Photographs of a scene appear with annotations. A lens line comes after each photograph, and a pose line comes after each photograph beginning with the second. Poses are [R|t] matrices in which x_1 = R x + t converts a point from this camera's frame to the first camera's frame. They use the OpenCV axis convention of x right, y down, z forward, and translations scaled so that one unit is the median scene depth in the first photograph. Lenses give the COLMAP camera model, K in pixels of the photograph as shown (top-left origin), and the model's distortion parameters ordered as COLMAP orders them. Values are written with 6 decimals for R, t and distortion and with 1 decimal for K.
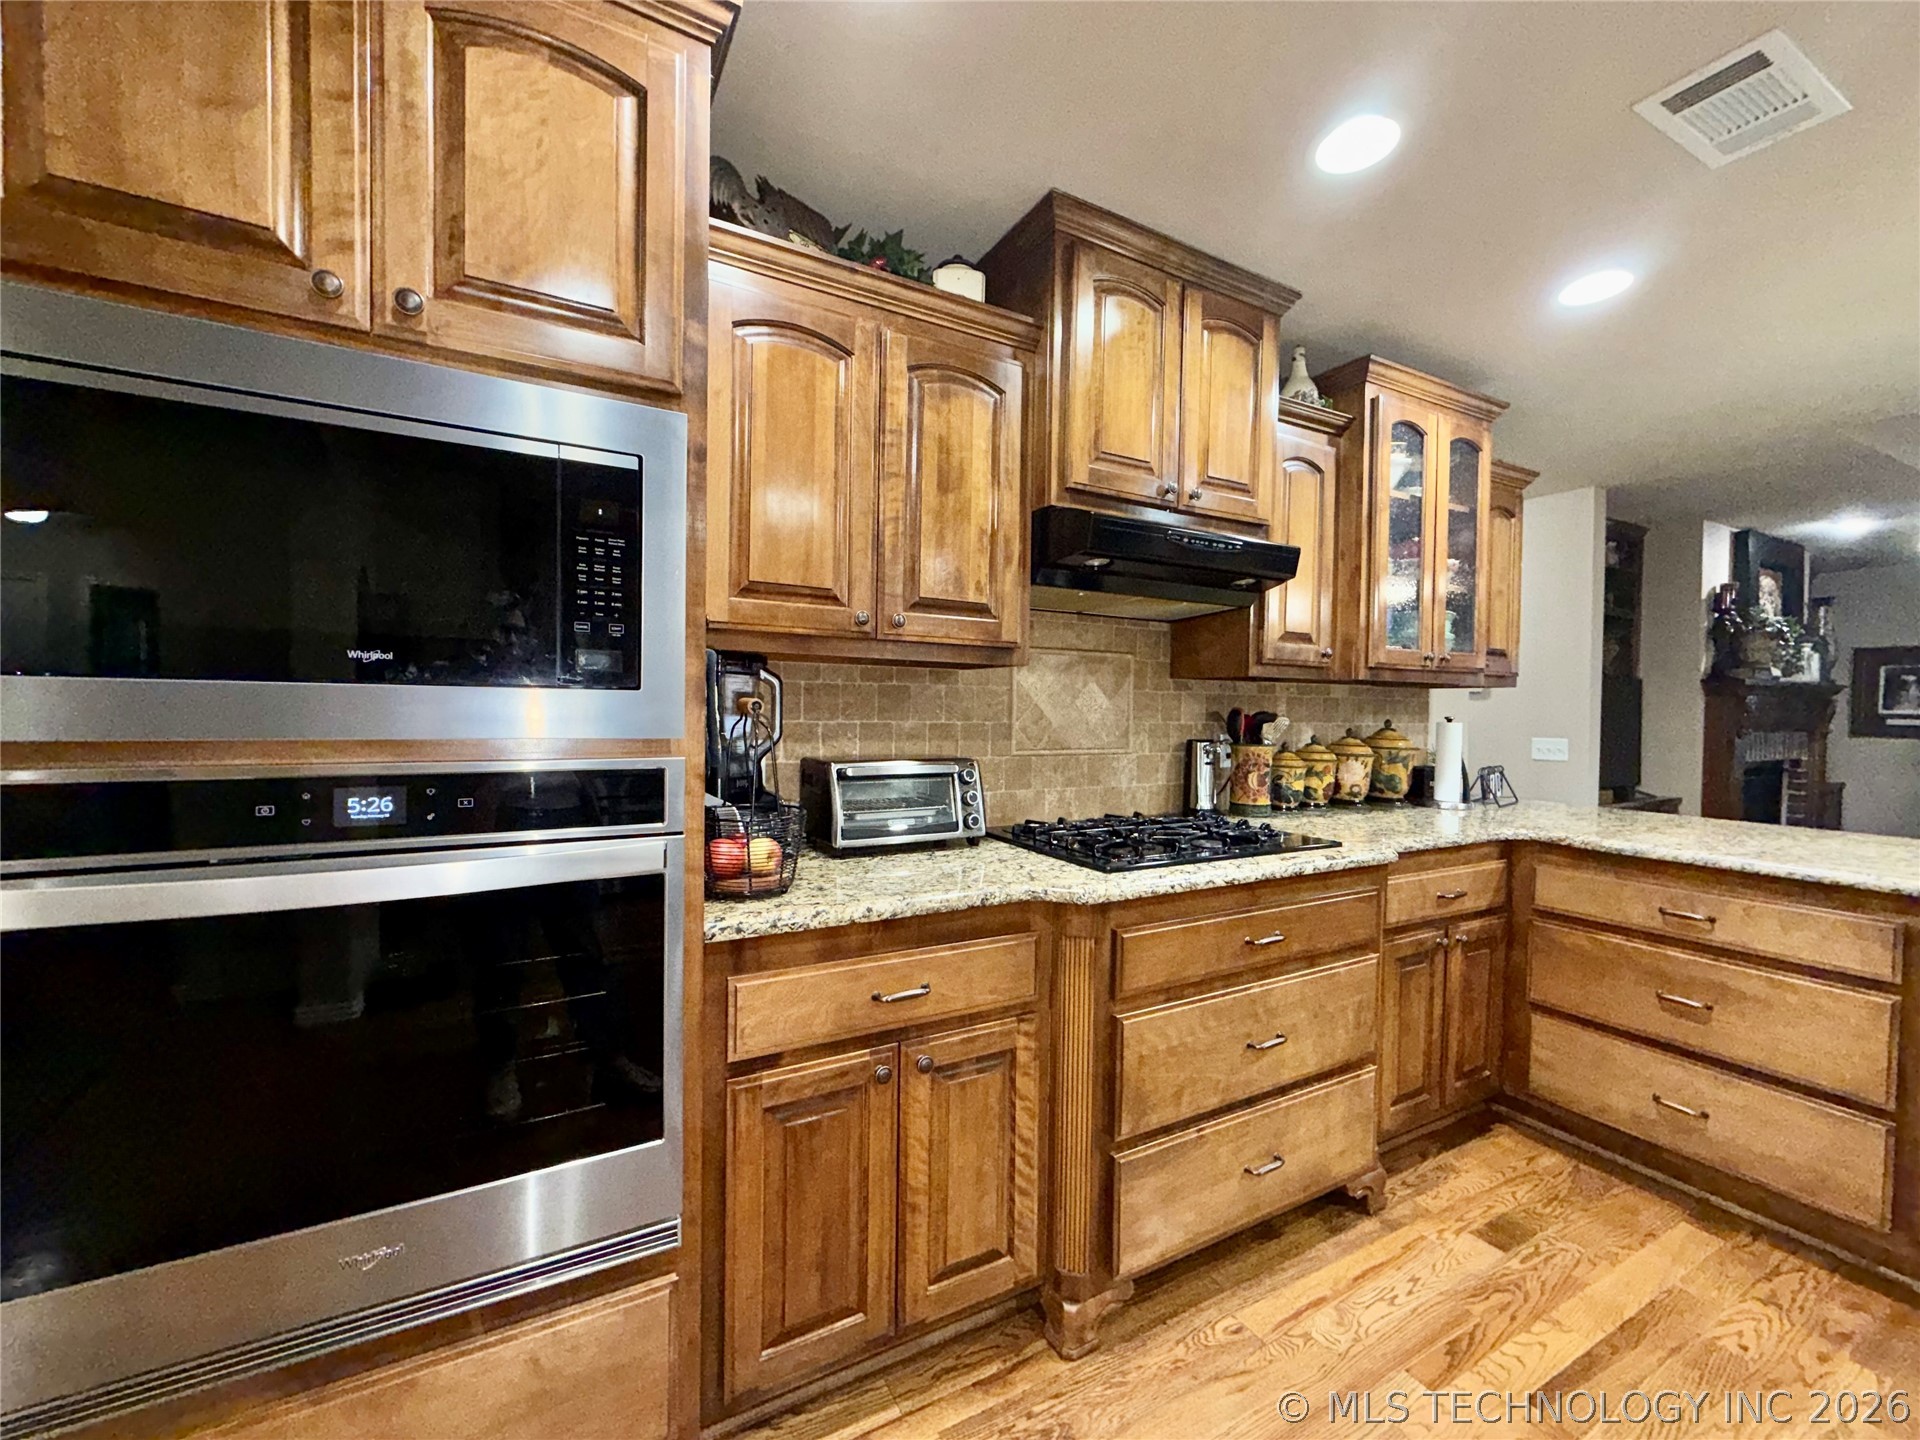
lens RADIAL K [[767.8, 0, 953.5], [0, 767.8, 722.6], [0, 0, 1]] dist [-0.000553, 0.000872]
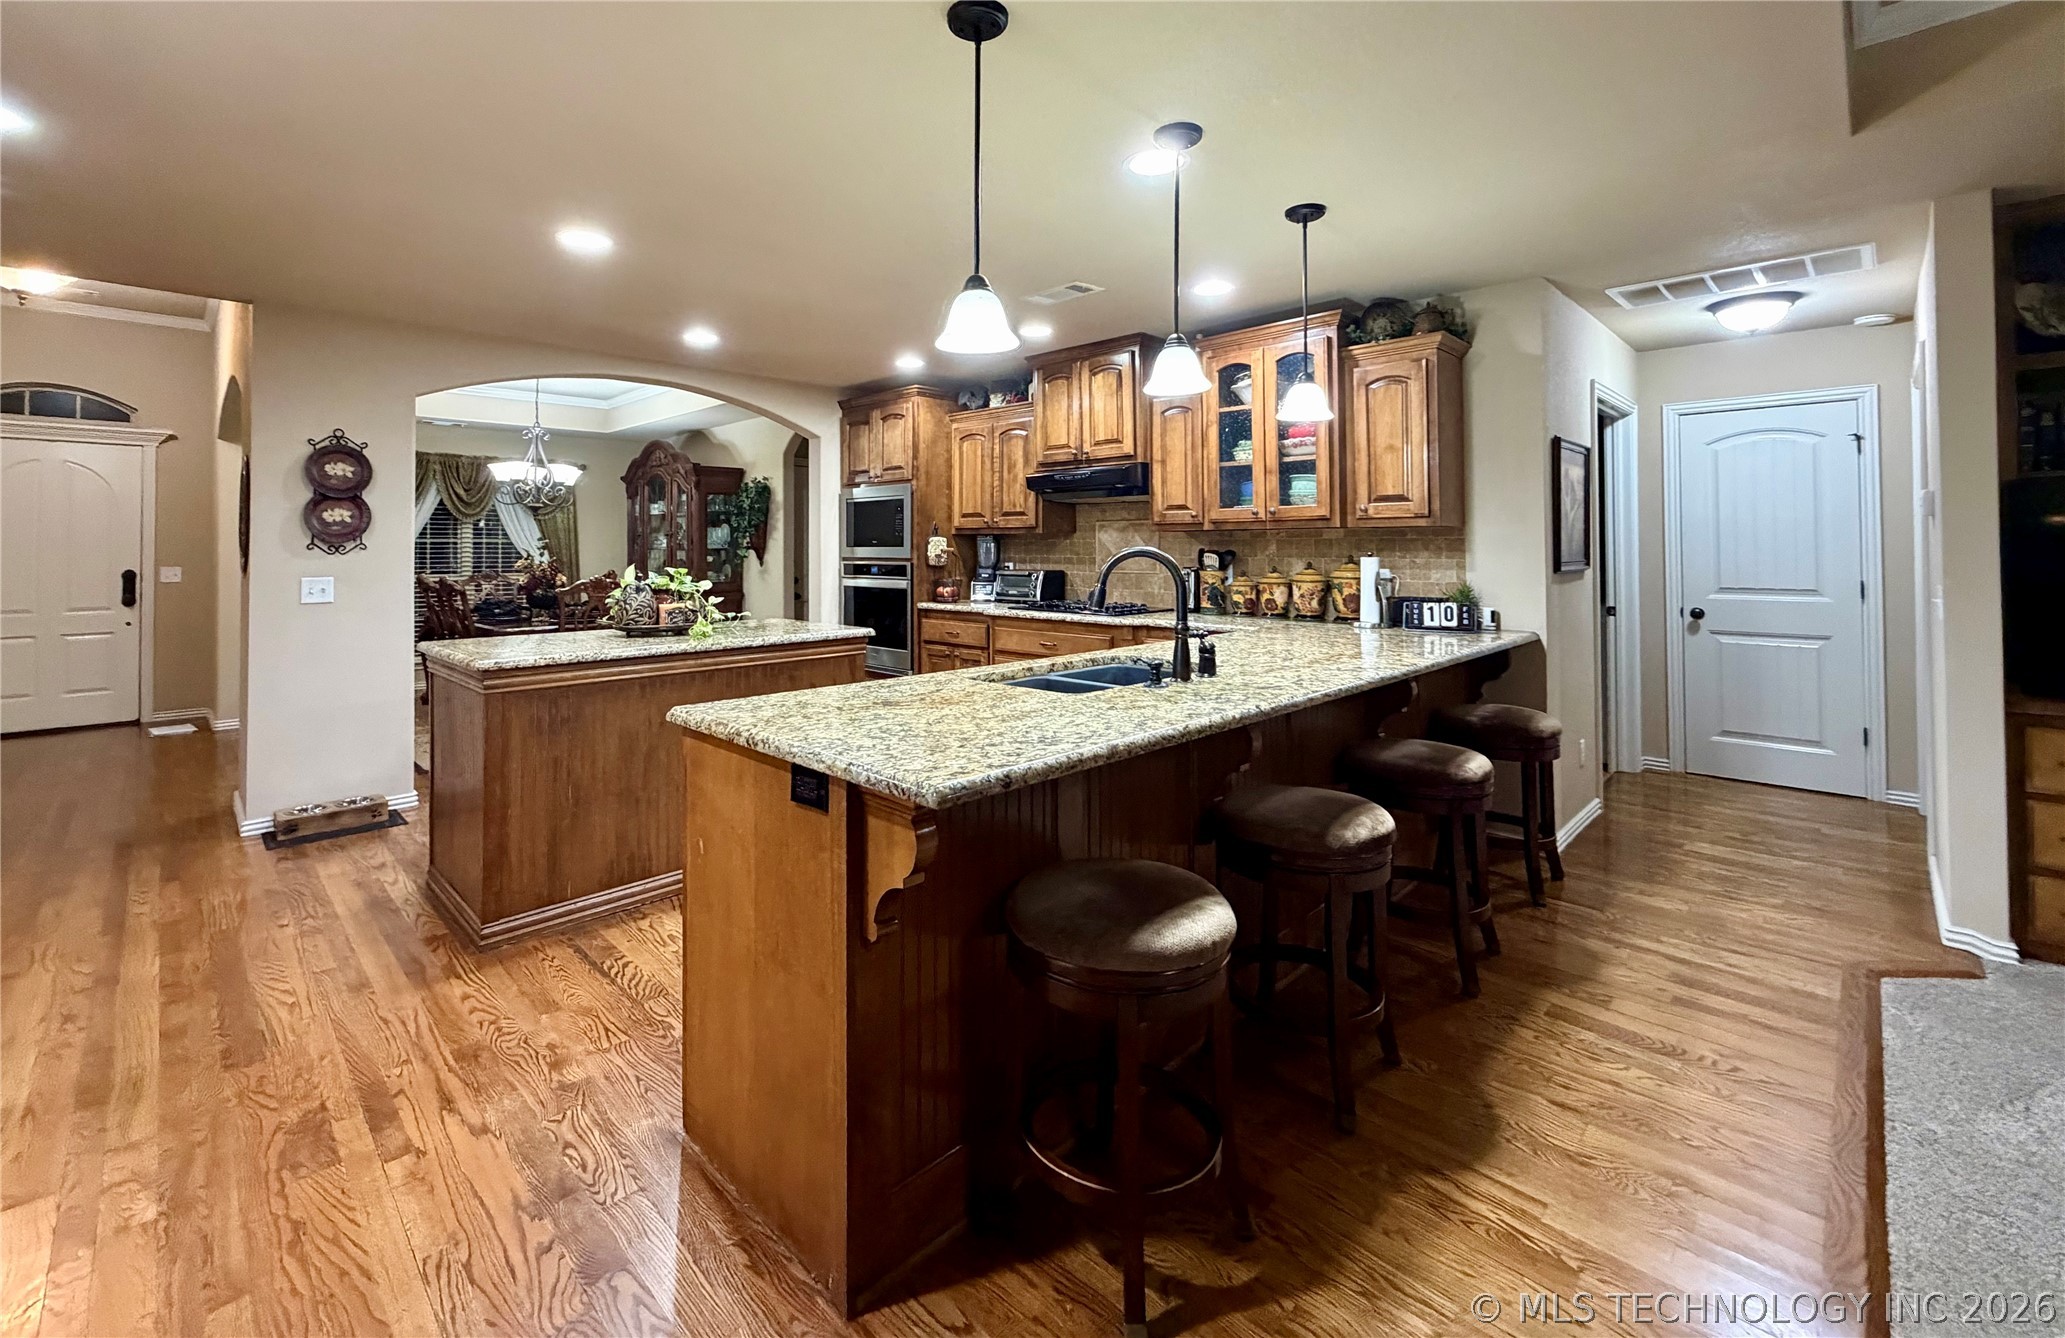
lens RADIAL K [[869.2, 0, 990.0], [0, 869.2, 530.1], [0, 0, 1]] dist [0.000759, 0.000700]
pose [[0.271190, -0.035085, -0.961886, 2.414651], [-0.016245, 0.999026, -0.041020, 0.030975], [0.962389, 0.026750, 0.270356, 0.057376]]
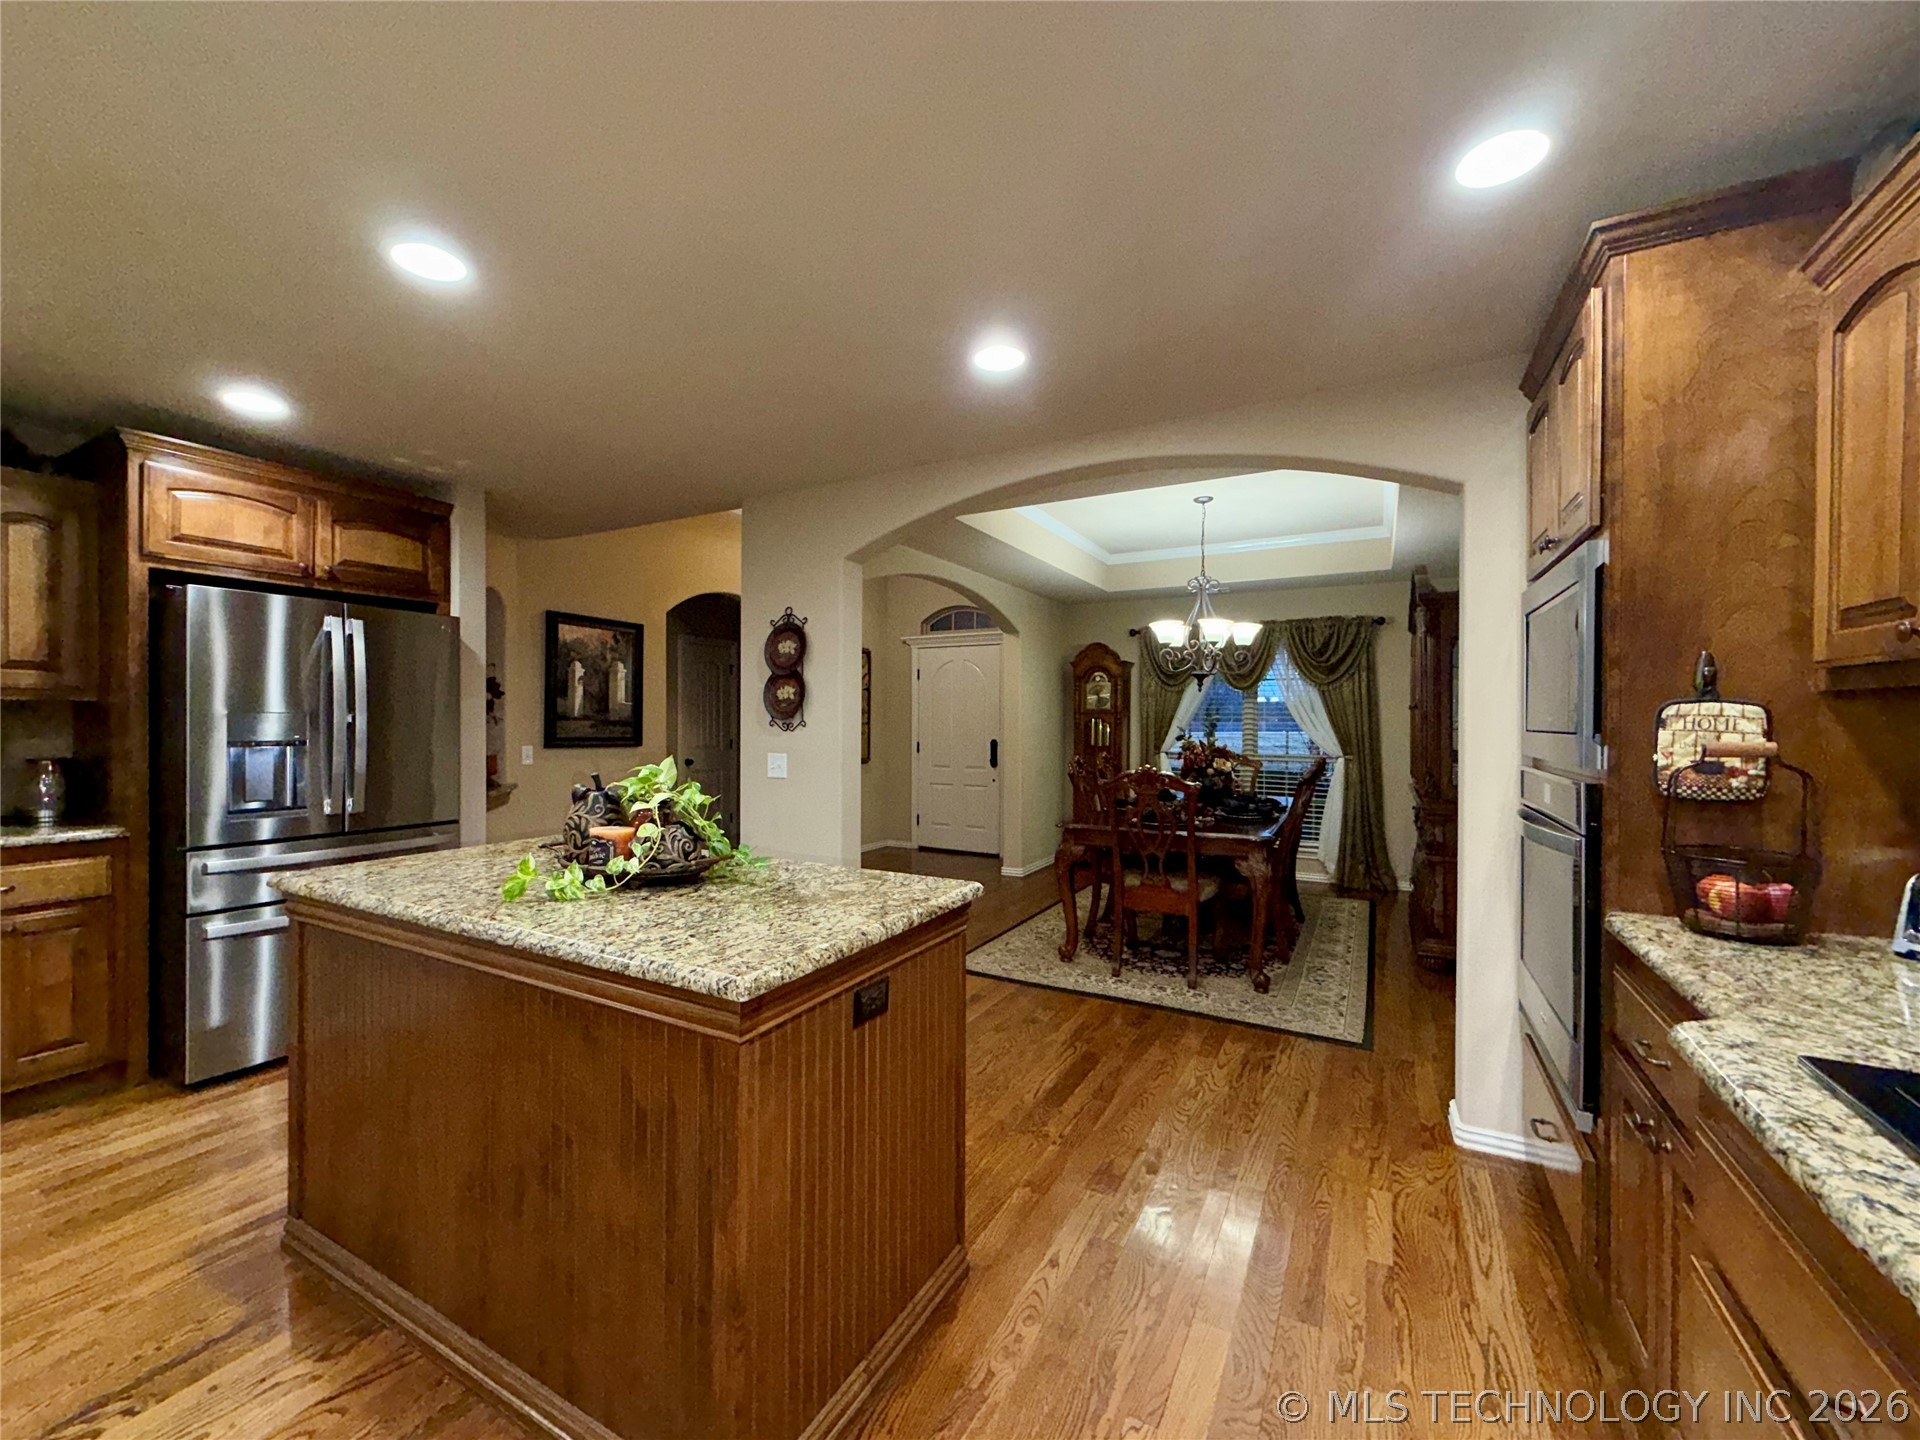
lens RADIAL K [[767.8, 0, 948.2], [0, 767.8, 723.8], [0, 0, 1]] dist [-0.000553, 0.000872]
pose [[-0.847848, -0.015862, -0.530001, 0.748166], [-0.028827, 0.999453, 0.016203, -0.026534], [0.529455, 0.029016, -0.847842, 0.847427]]
